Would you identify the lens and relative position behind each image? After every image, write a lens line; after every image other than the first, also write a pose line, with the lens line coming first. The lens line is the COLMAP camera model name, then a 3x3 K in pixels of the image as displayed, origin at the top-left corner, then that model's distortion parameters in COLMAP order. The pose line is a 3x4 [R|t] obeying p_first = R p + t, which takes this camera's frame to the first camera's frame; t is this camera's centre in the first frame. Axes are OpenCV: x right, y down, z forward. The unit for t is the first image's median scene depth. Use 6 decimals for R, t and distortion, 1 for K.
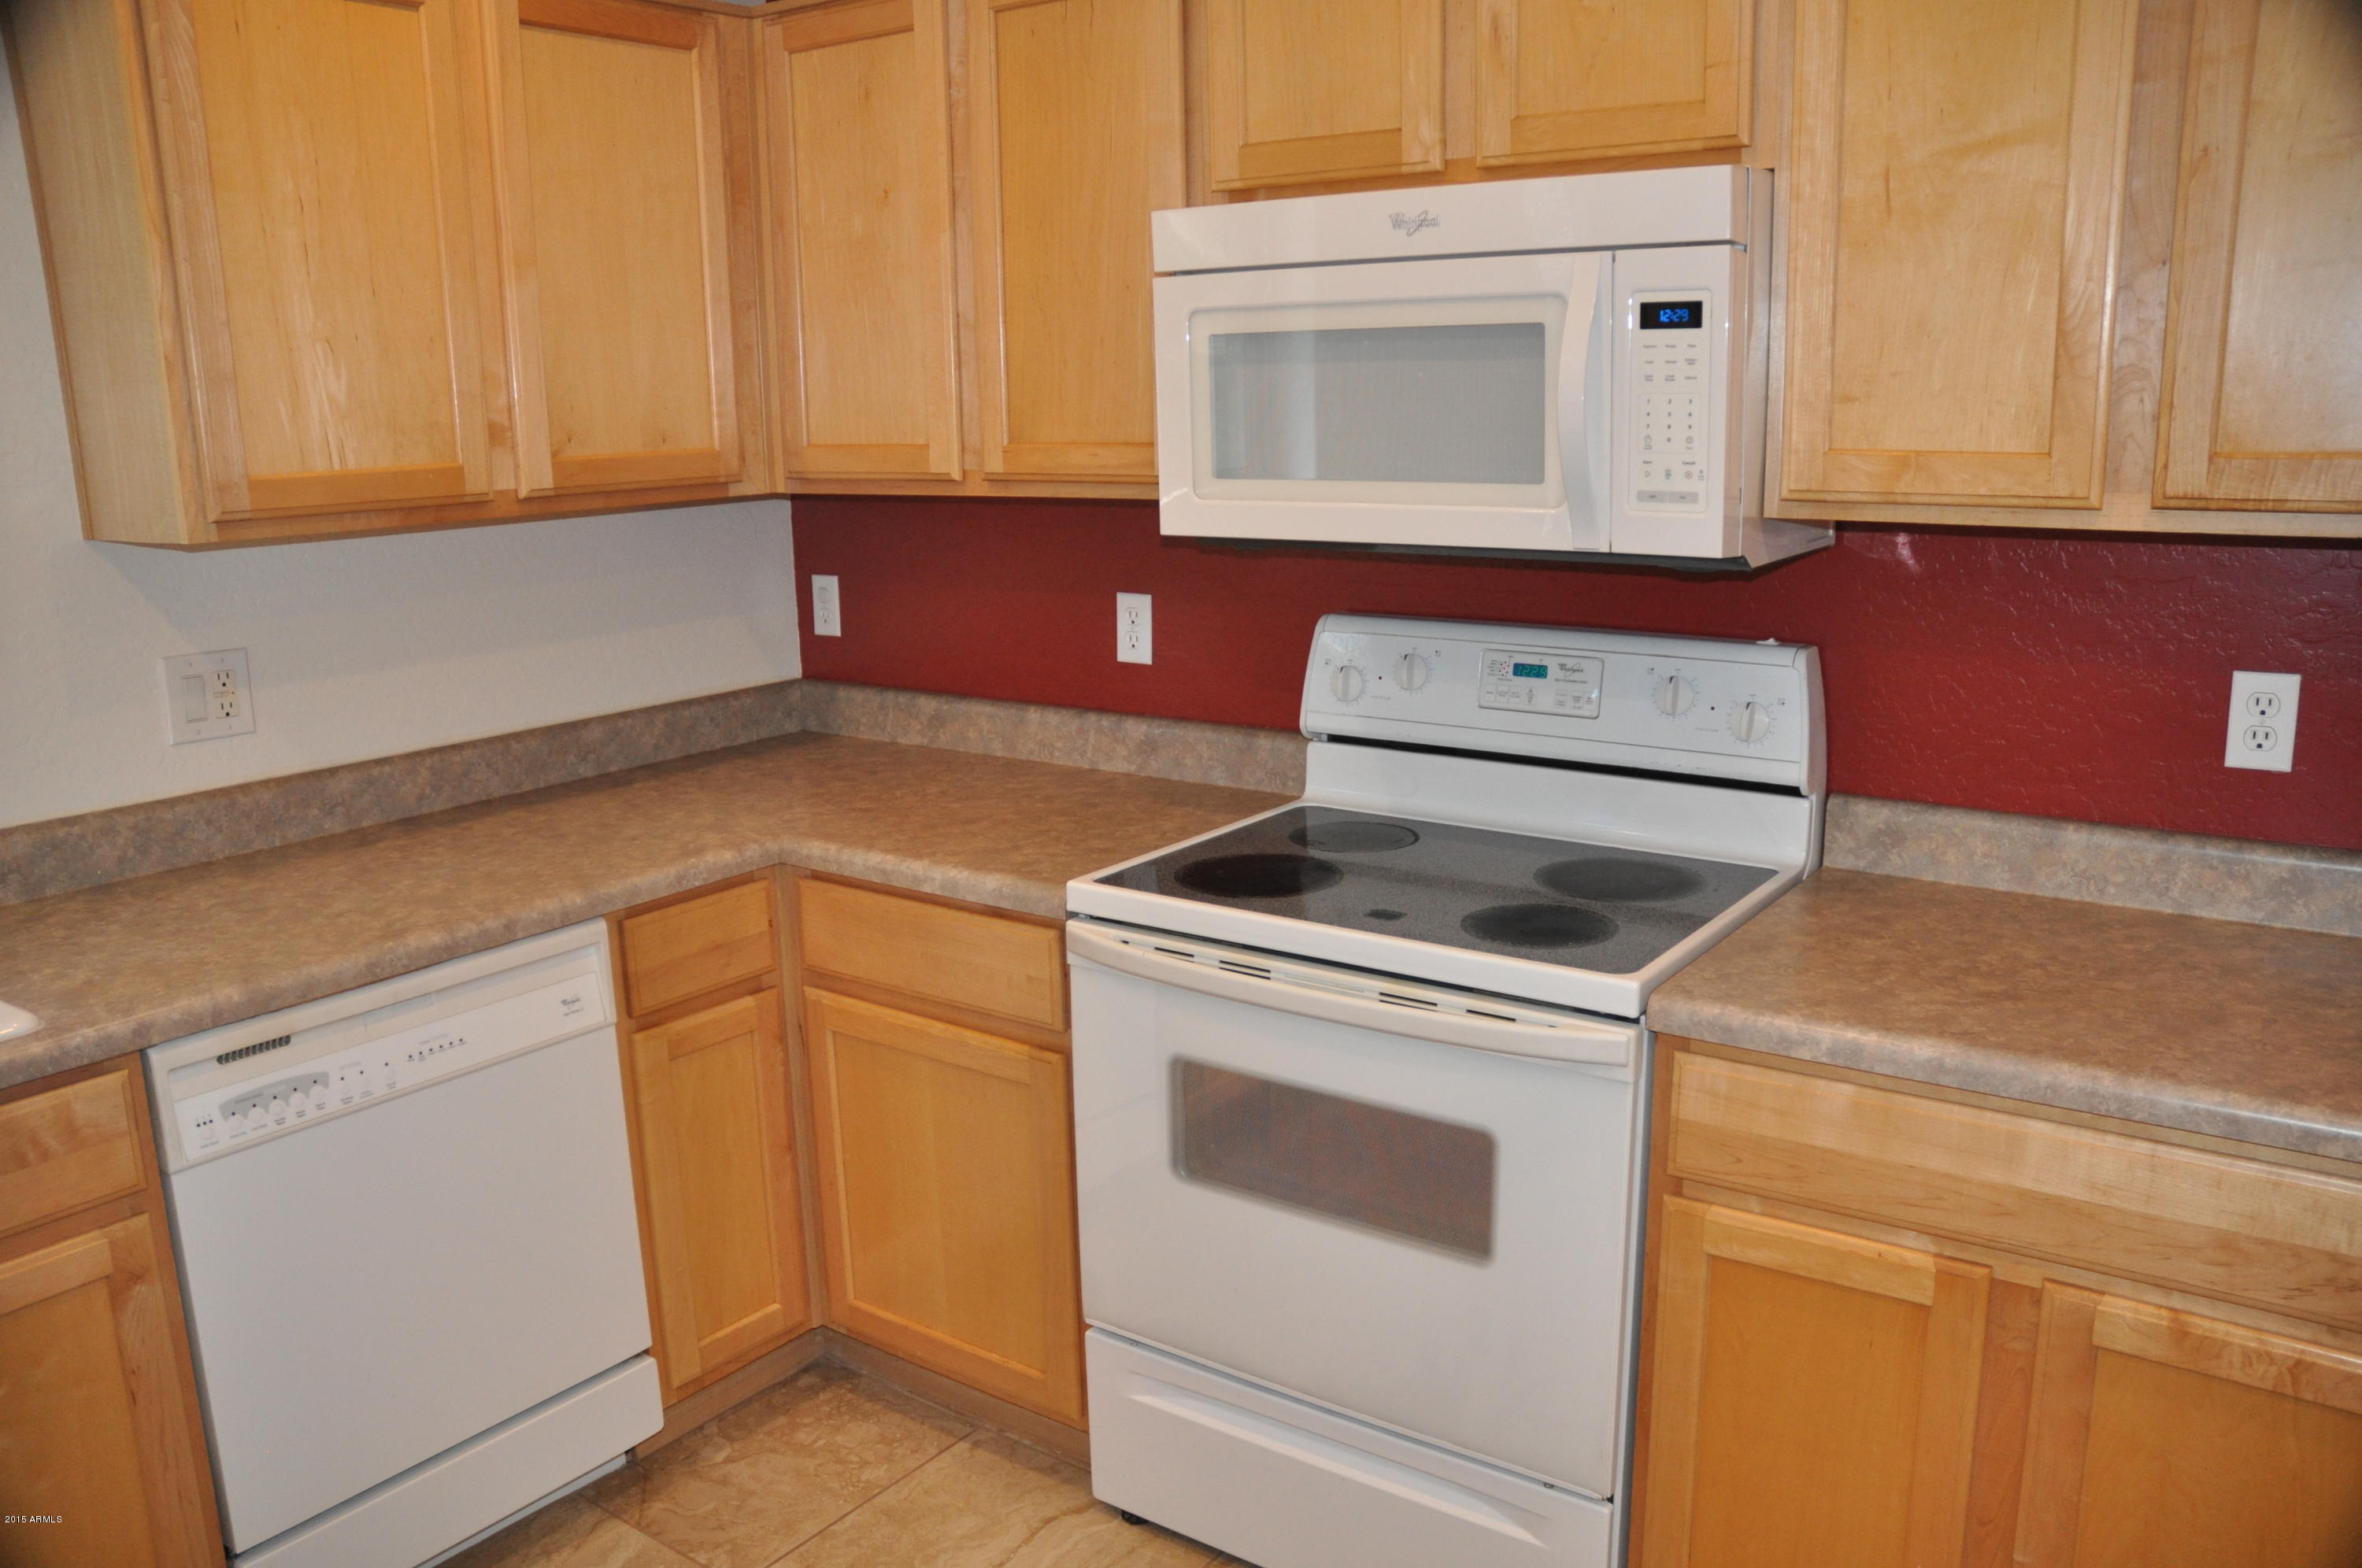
lens RADIAL K [[1876.3, 0, 1172.8], [0, 1876.3, 781.2], [0, 0, 1]] dist [-0.115591, 0.049046]
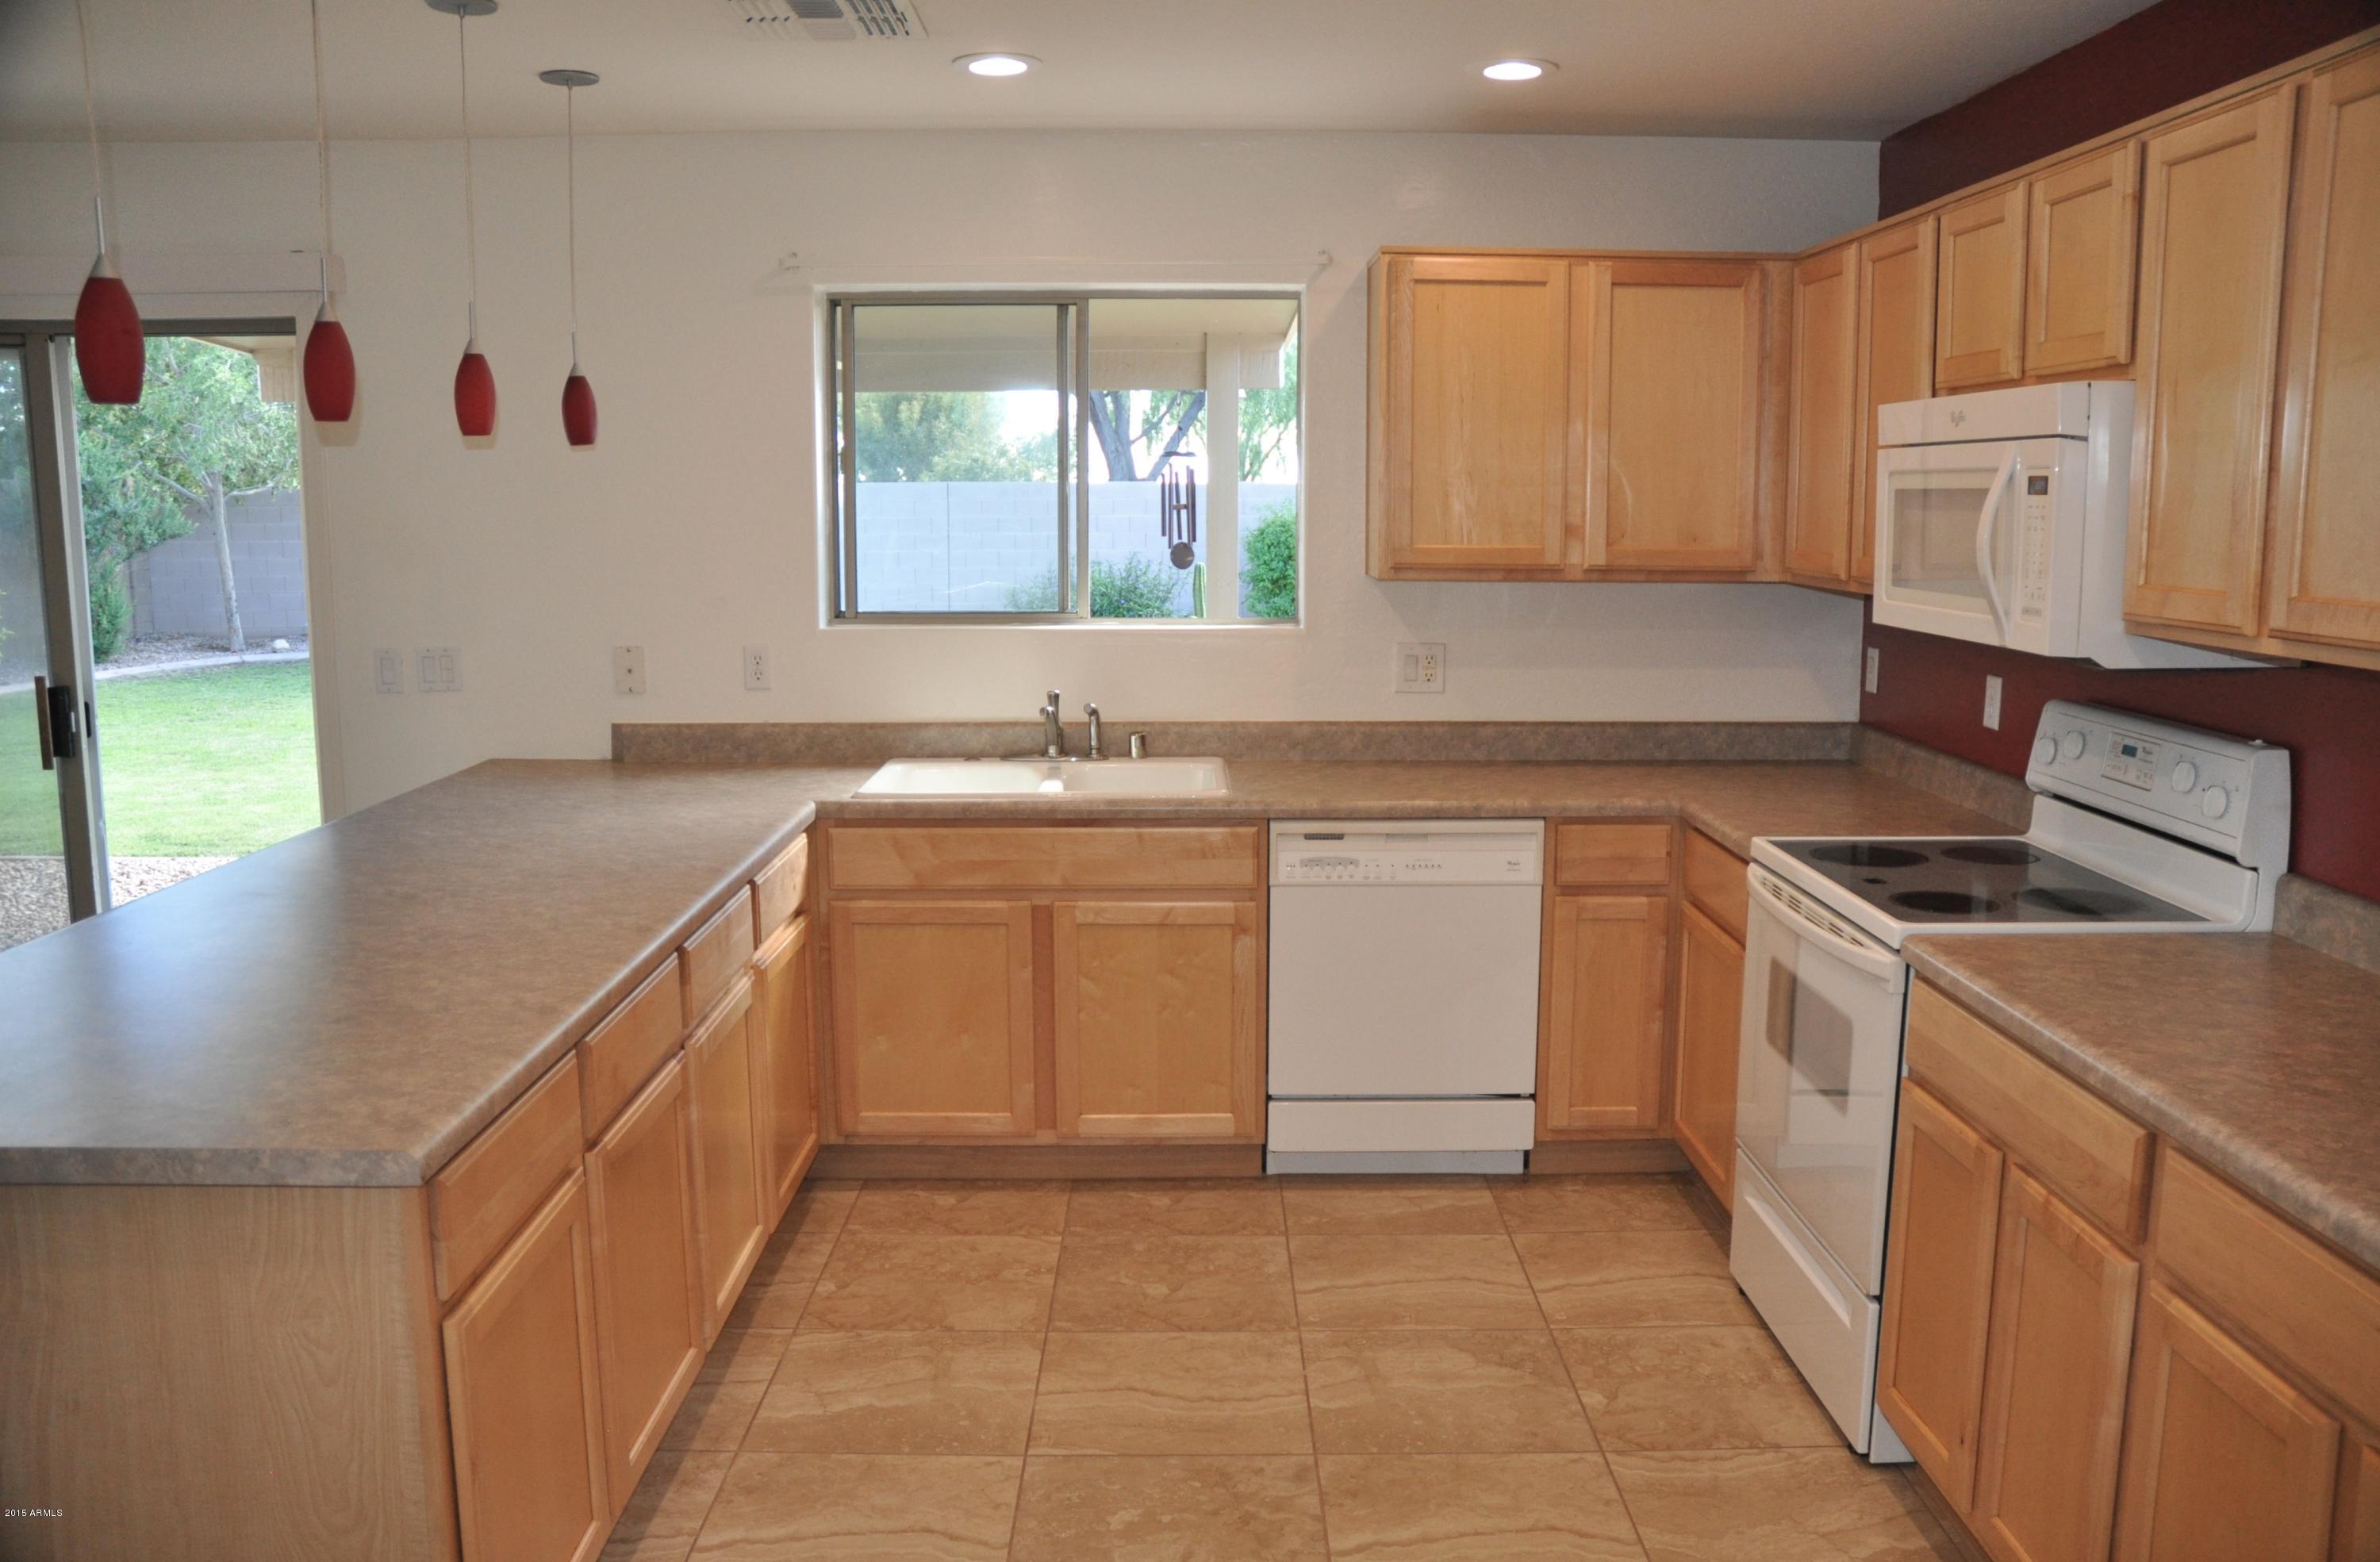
lens RADIAL K [[1890.7, 0, 1167.7], [0, 1890.7, 774.5], [0, 0, 1]] dist [-0.115591, 0.049046]
pose [[0.590514, 0.140088, -0.794776, 0.848951], [-0.179932, 0.982883, 0.039555, 0.027577], [0.786713, 0.119648, 0.605613, -0.302780]]
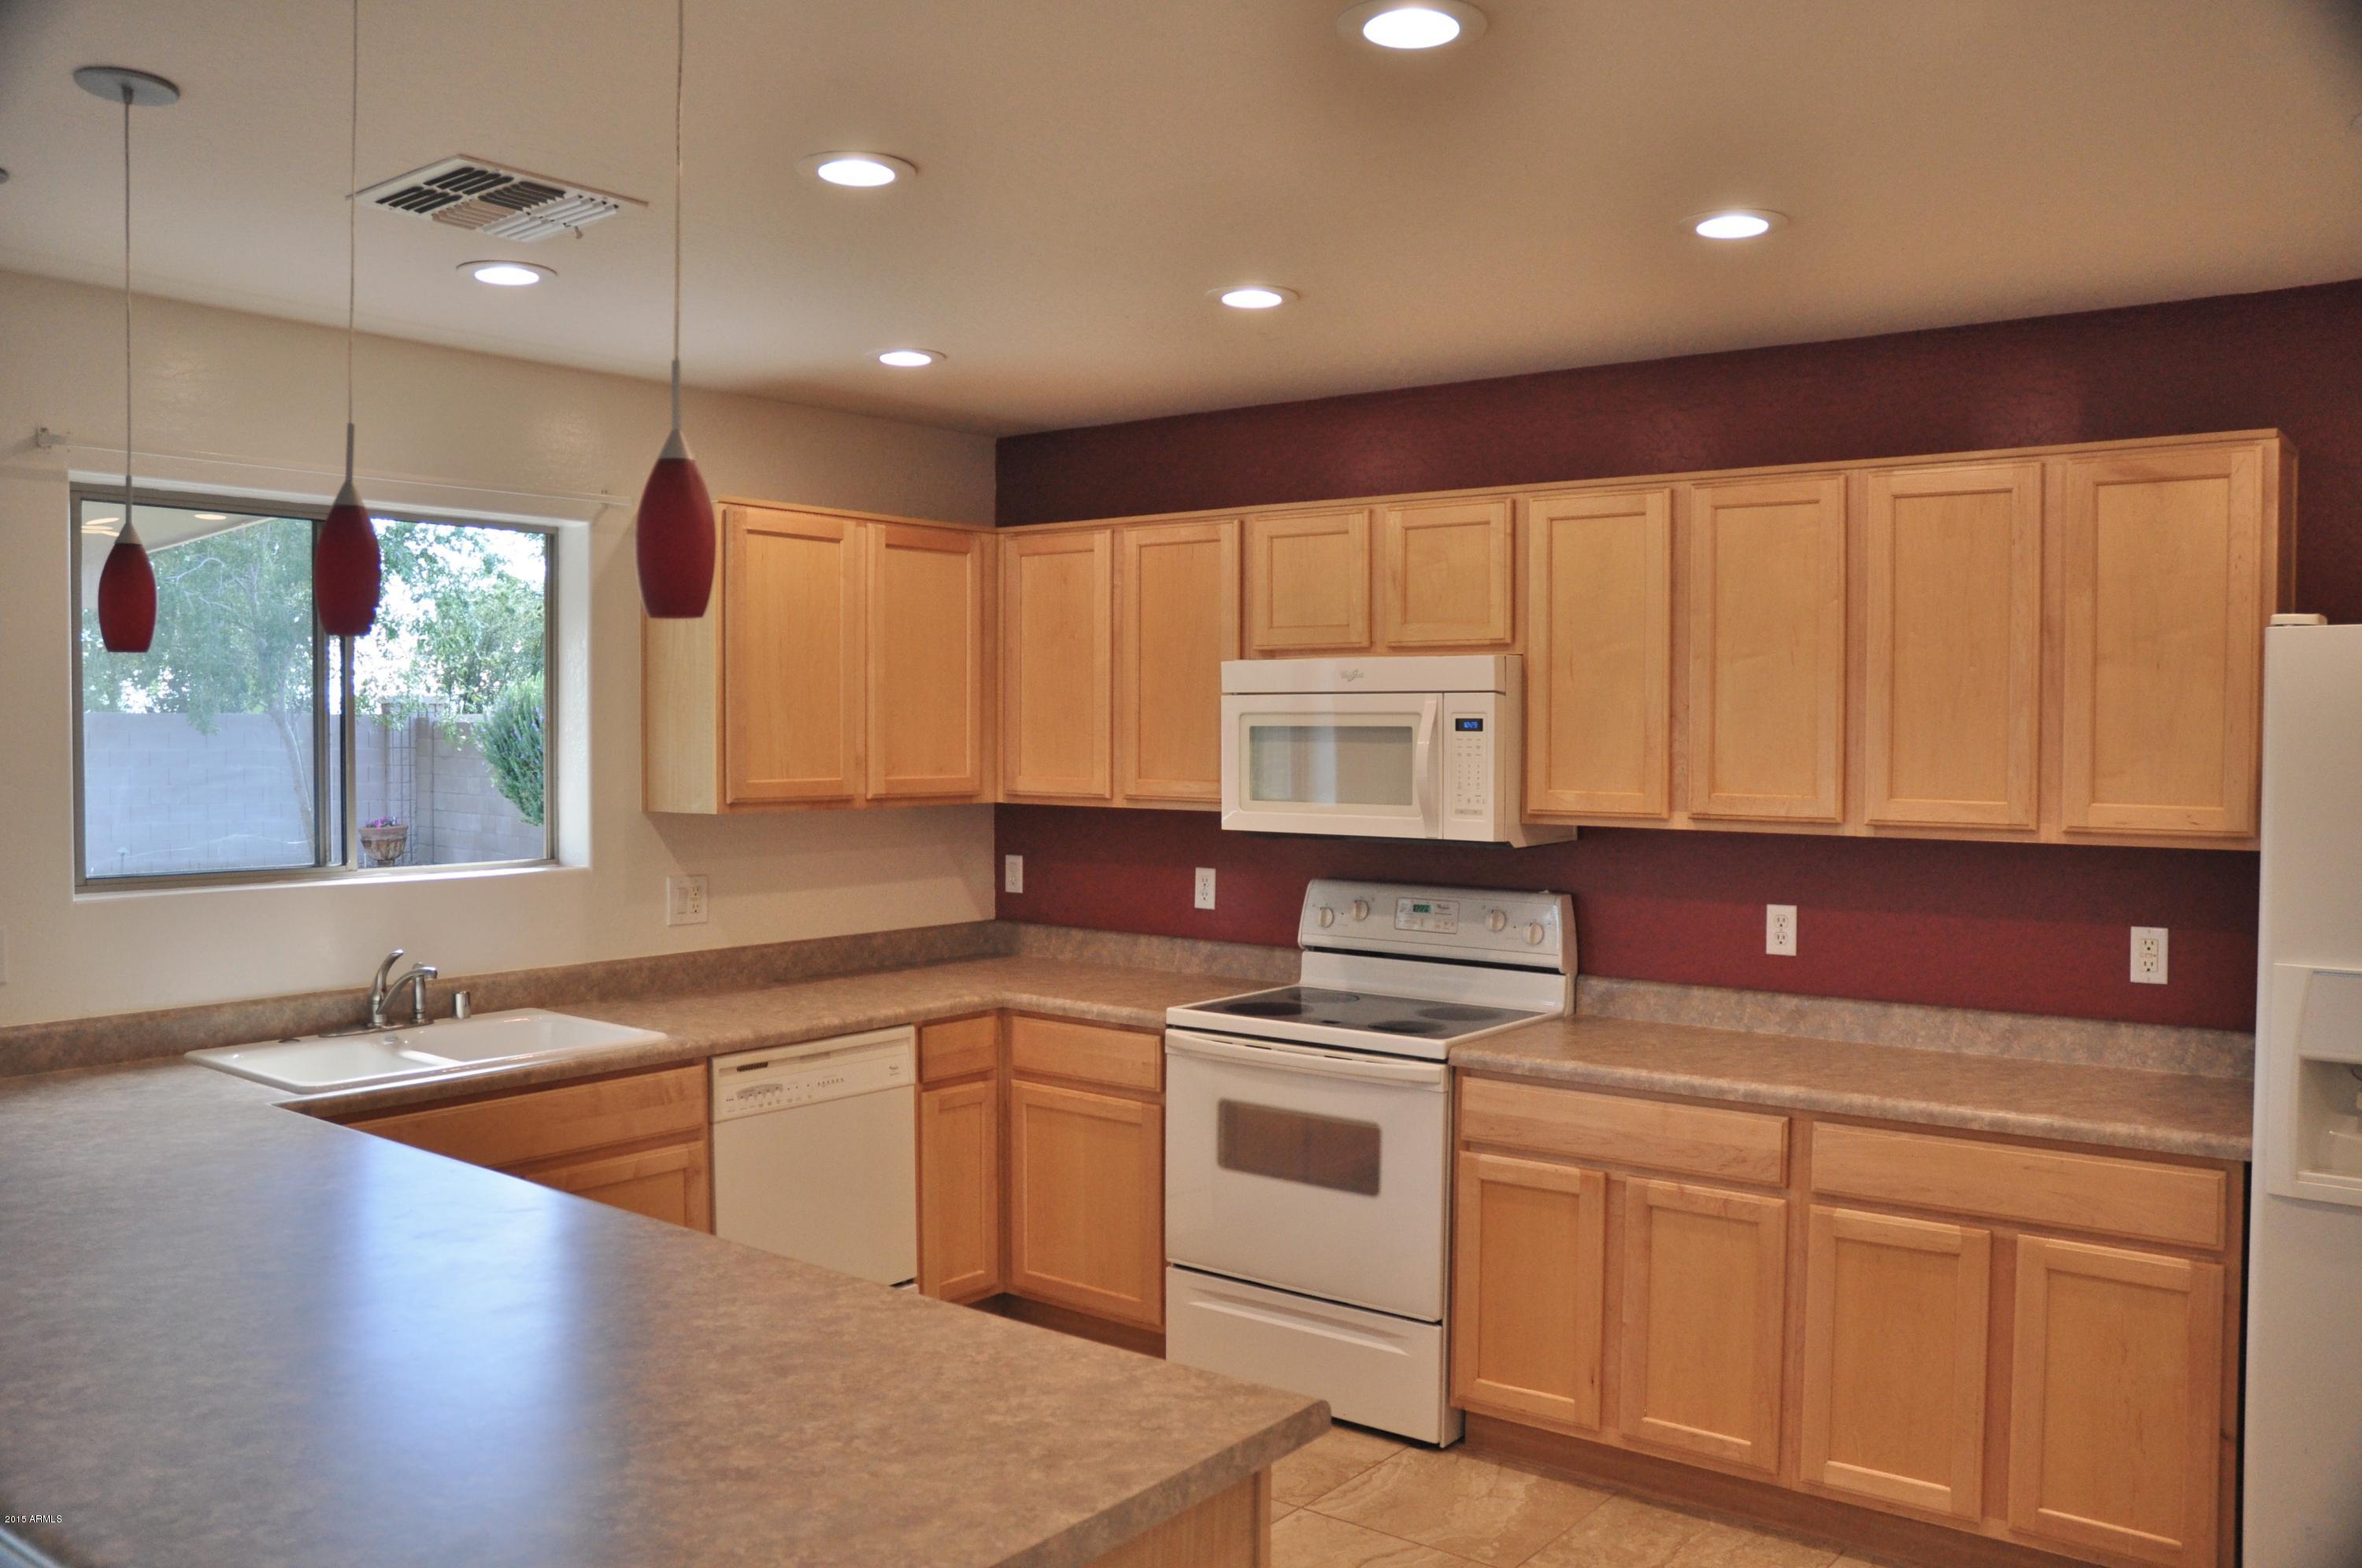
lens RADIAL K [[1876.3, 0, 1176.0], [0, 1876.3, 795.5], [0, 0, 1]] dist [-0.115591, 0.049046]
pose [[0.999024, 0.027581, -0.034503, 0.012088], [-0.033093, 0.984708, -0.171043, 0.160894], [0.029258, 0.172018, 0.984659, -0.872009]]
